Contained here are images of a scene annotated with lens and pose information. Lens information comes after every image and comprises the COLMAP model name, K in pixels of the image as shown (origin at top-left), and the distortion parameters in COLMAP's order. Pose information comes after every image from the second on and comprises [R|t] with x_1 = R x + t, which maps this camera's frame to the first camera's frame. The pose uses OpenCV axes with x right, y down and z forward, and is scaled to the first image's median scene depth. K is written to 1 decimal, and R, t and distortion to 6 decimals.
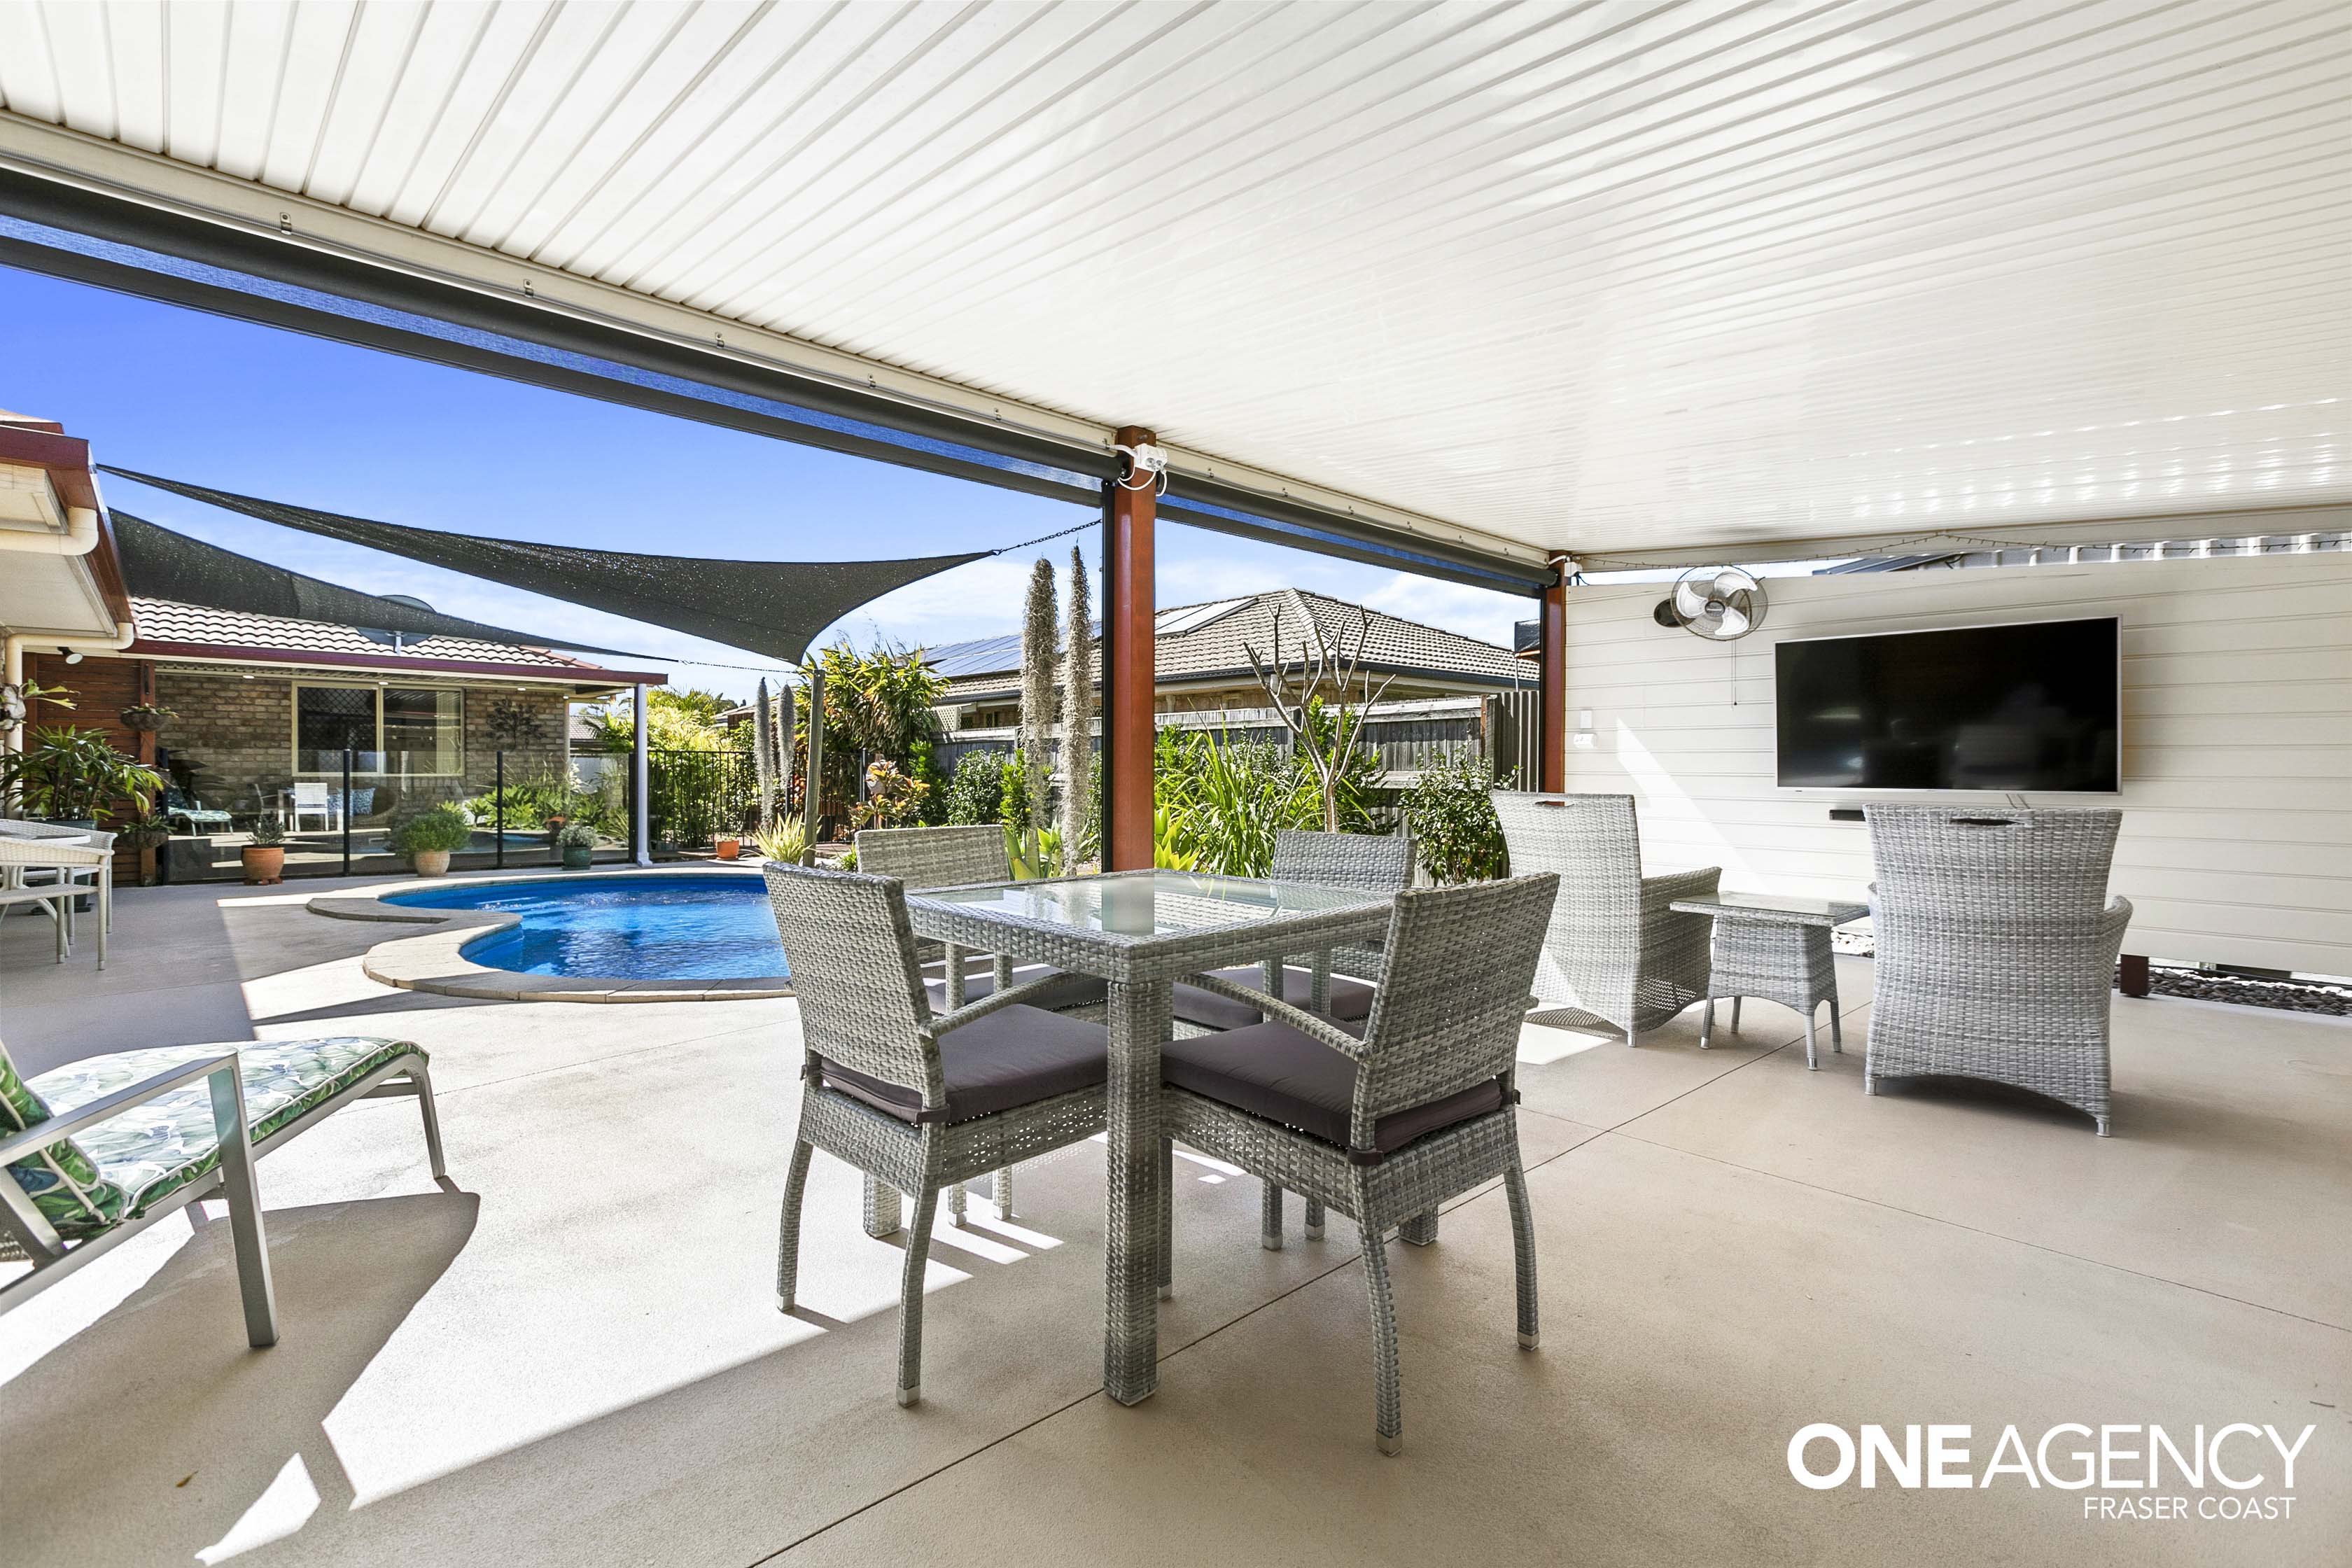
lens RADIAL K [[1069.9, 0, 1177.1], [0, 1069.9, 776.9], [0, 0, 1]] dist [0.002677, 0.000110]
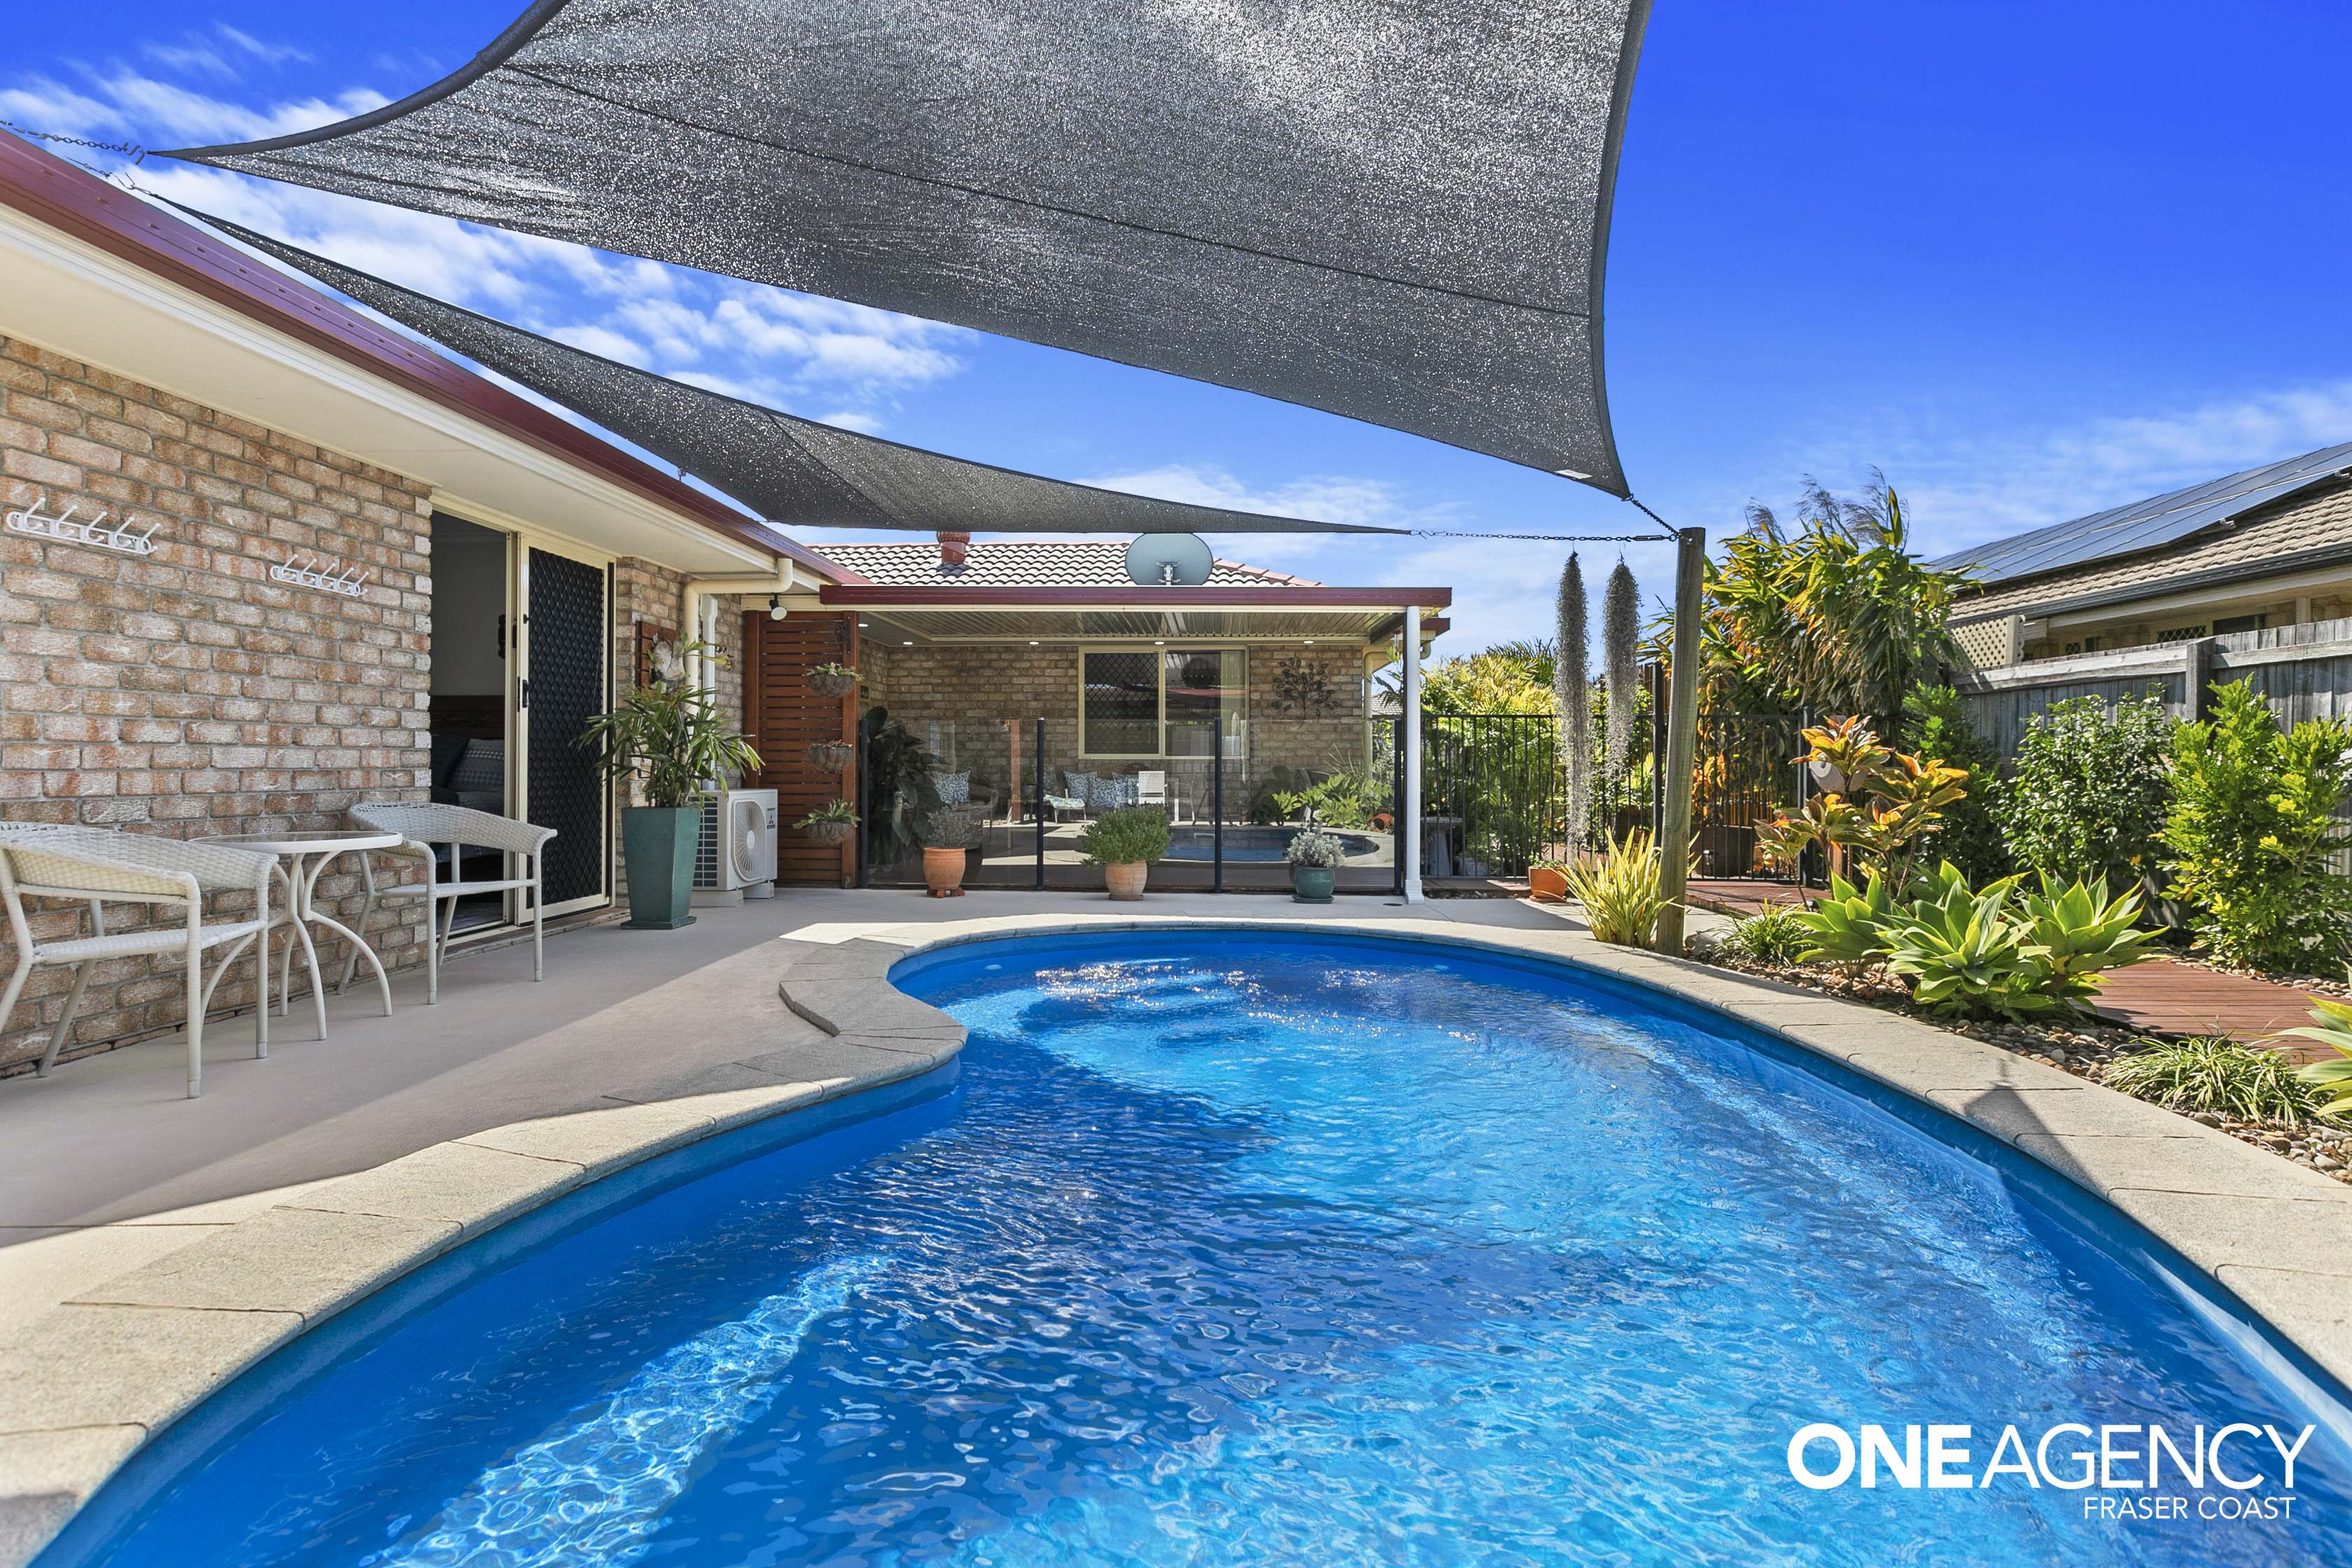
lens RADIAL K [[1195.0, 0, 1164.9], [0, 1195.0, 764.6], [0, 0, 1]] dist [0.007005, 0.000657]
pose [[0.705300, 0.002508, -0.708904, -0.103638], [-0.004554, 0.999989, -0.000993, 0.005362], [0.708894, 0.003929, 0.705304, 0.388432]]
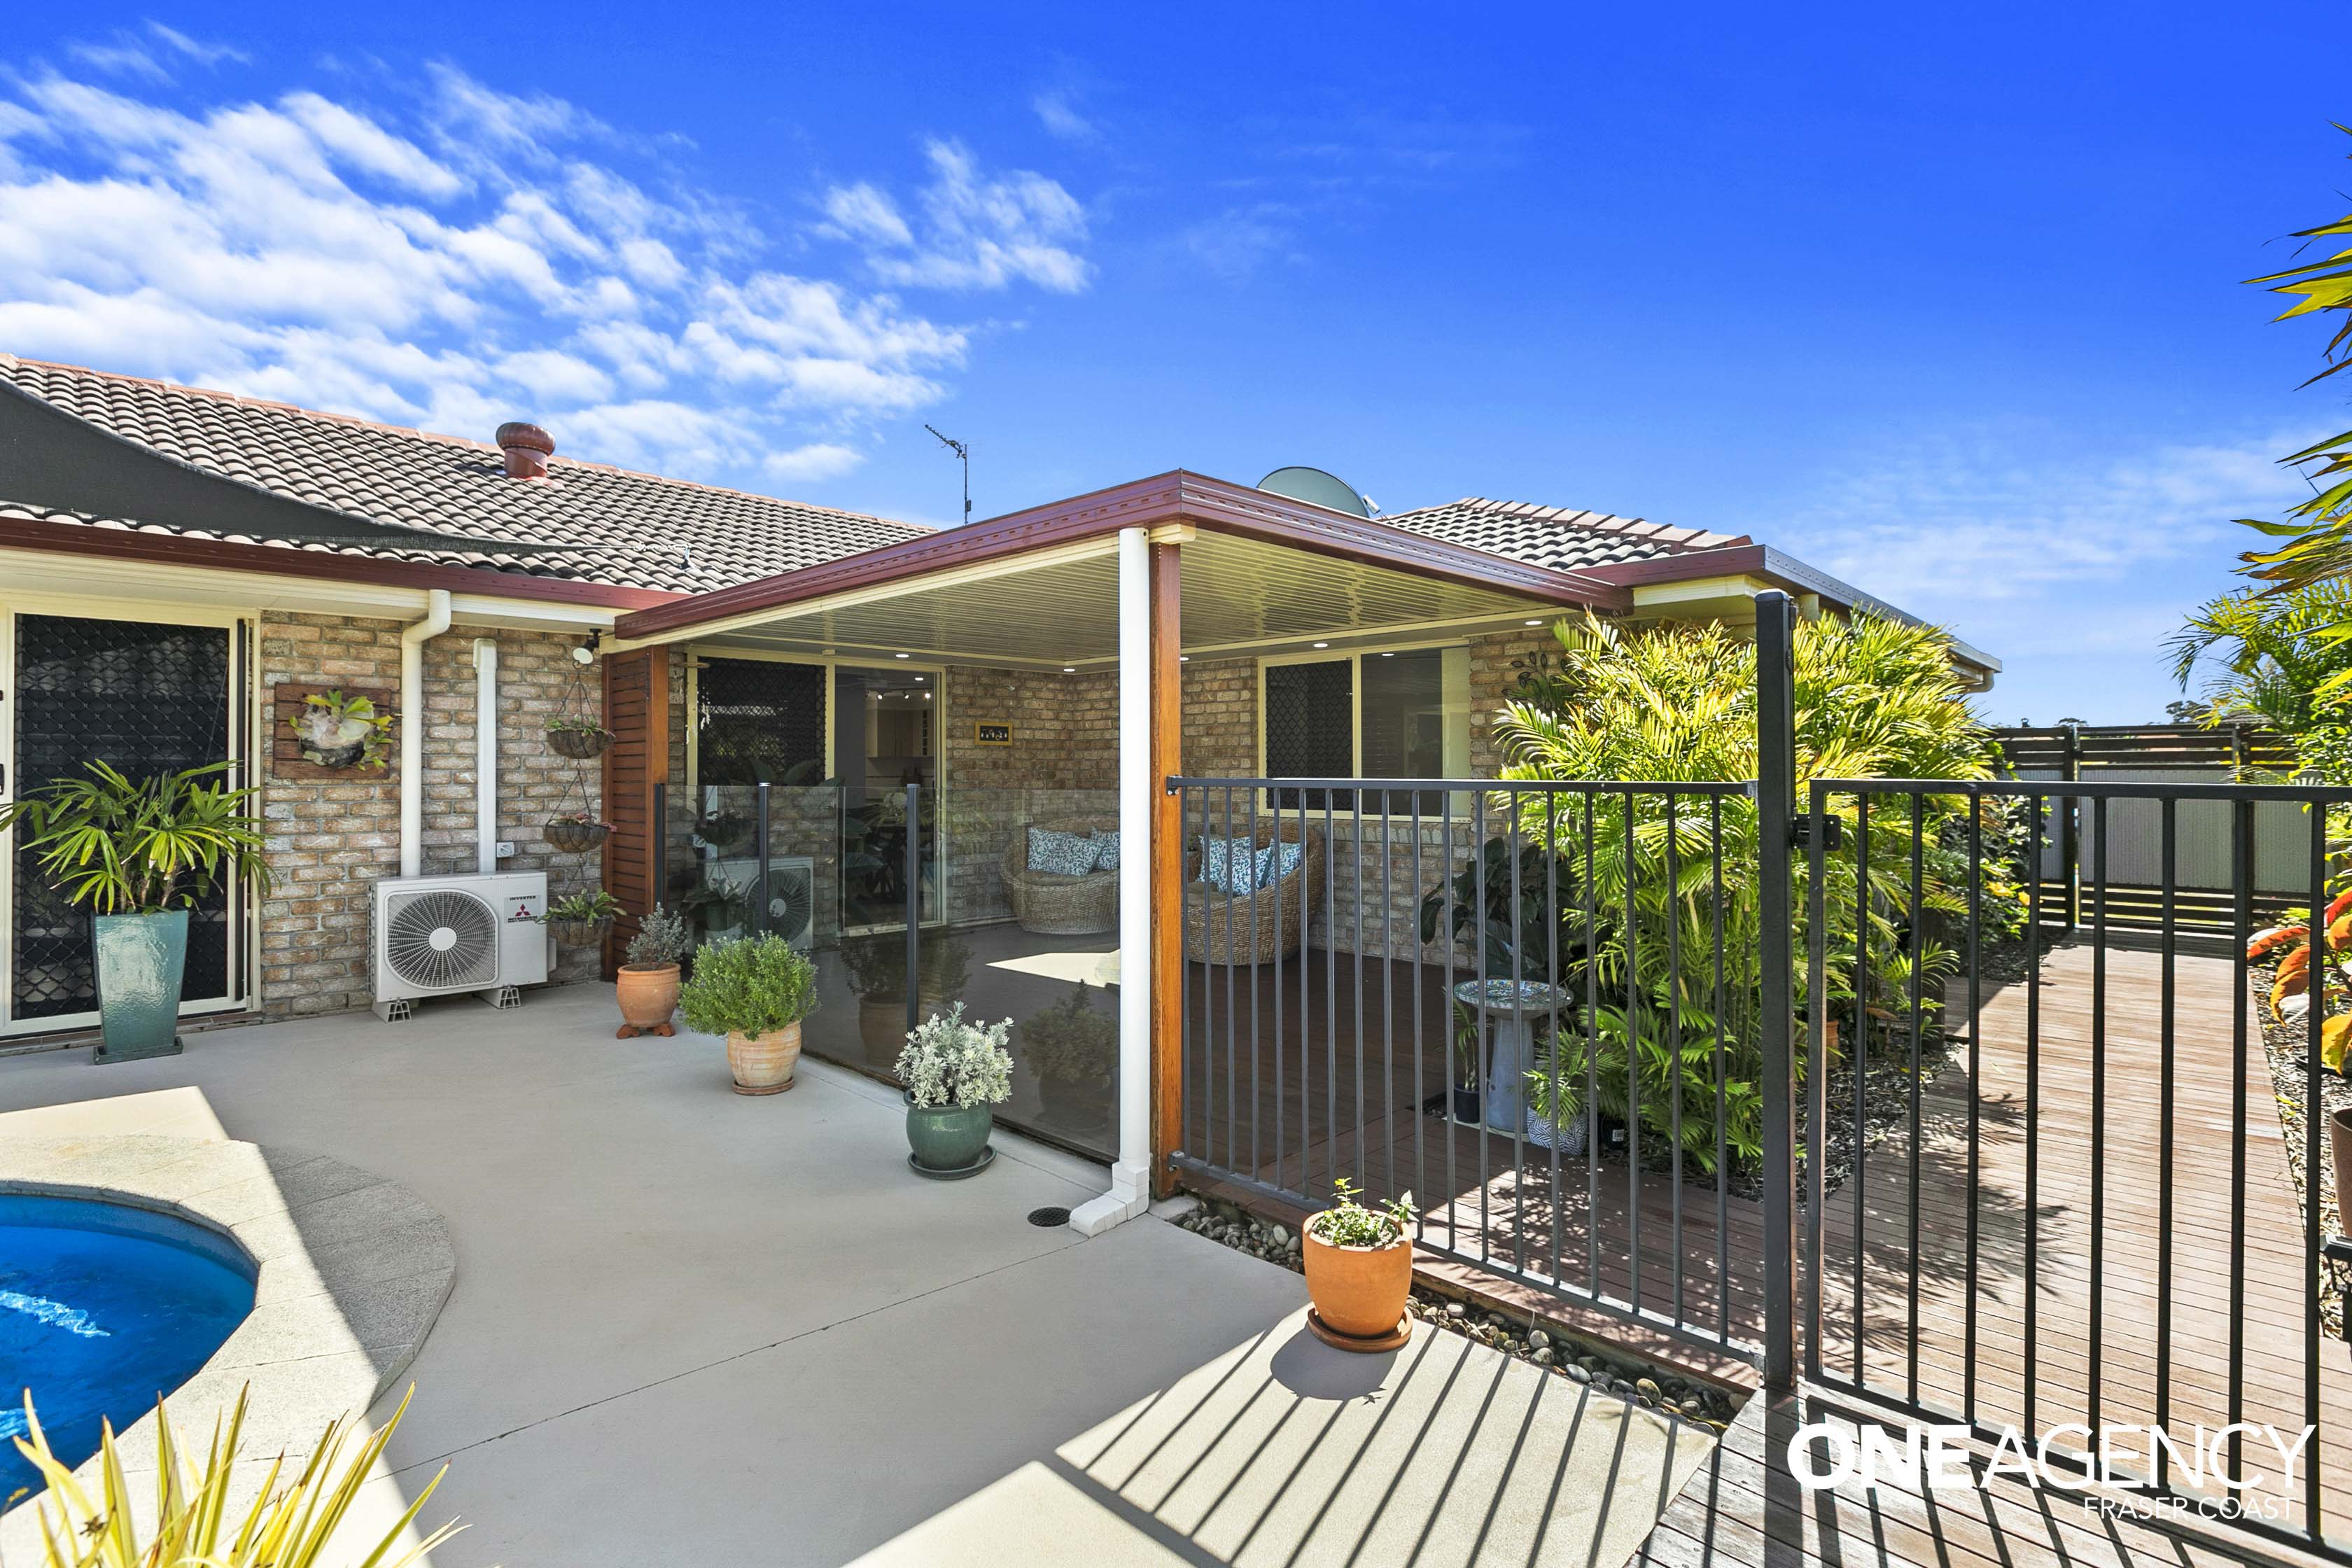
lens RADIAL K [[1127.8, 0, 1186.5], [0, 1127.8, 767.5], [0, 0, 1]] dist [0.003507, 0.000156]
pose [[0.075549, -0.003269, -0.997137, -0.148572], [-0.000553, 0.999994, -0.003320, -0.010793], [0.997142, 0.000802, 0.075547, 0.675646]]
